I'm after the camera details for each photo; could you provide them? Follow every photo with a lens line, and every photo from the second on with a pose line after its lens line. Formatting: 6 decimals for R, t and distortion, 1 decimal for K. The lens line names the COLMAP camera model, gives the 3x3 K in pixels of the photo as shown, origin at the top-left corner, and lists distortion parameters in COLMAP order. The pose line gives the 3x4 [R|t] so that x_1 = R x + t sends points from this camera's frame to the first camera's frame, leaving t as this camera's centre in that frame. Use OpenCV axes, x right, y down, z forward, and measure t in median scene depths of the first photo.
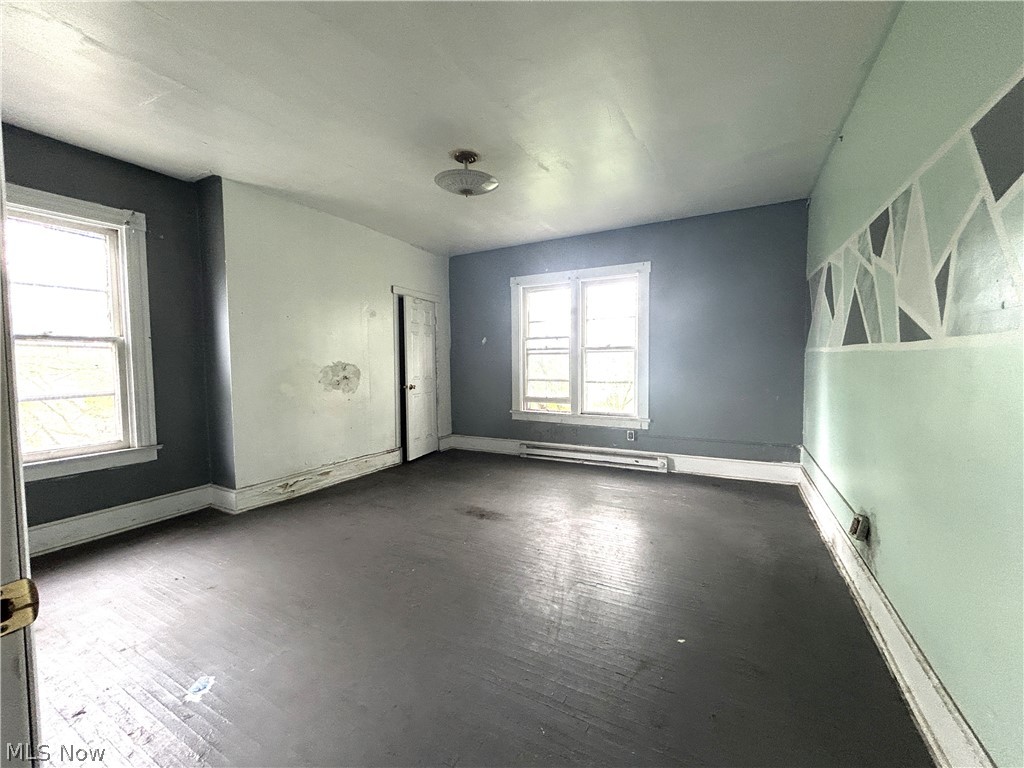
lens RADIAL K [[411.2, 0, 512.0], [0, 411.2, 384.0], [0, 0, 1]] dist [0.001233, -0.000041]
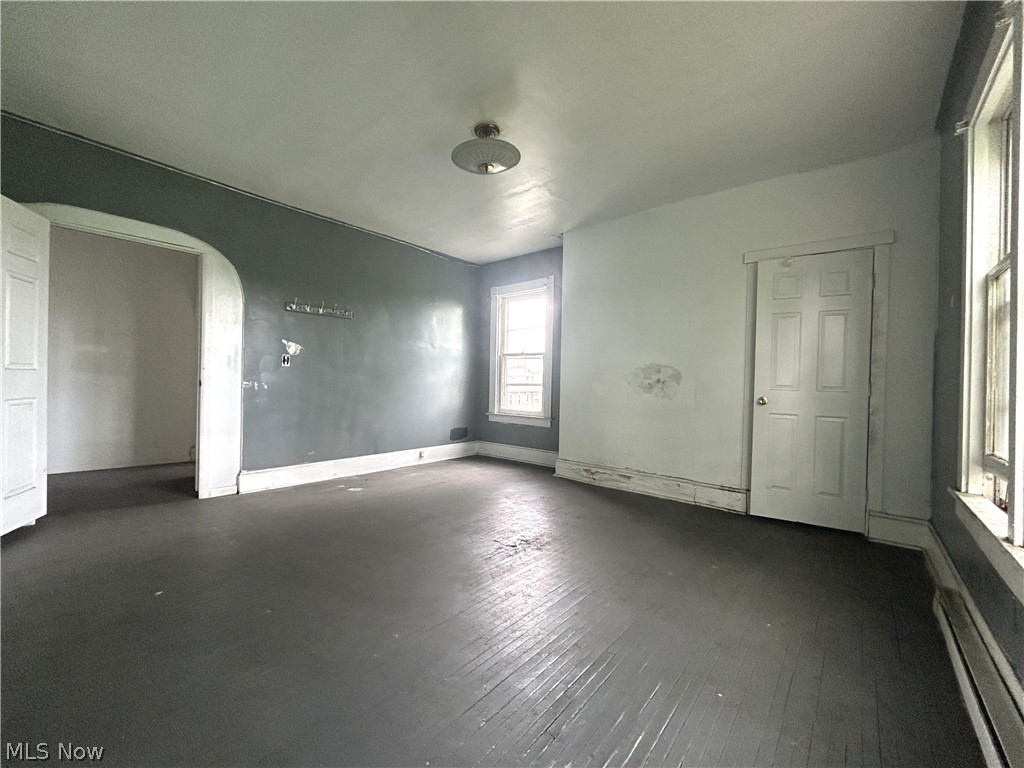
lens RADIAL K [[411.2, 0, 512.0], [0, 411.2, 384.0], [0, 0, 1]] dist [0.001233, -0.000041]
pose [[-0.201253, 0.010439, -0.979484, 0.533263], [-0.072367, 0.997052, 0.025495, -0.008735], [0.976862, 0.076013, -0.199905, 0.868135]]
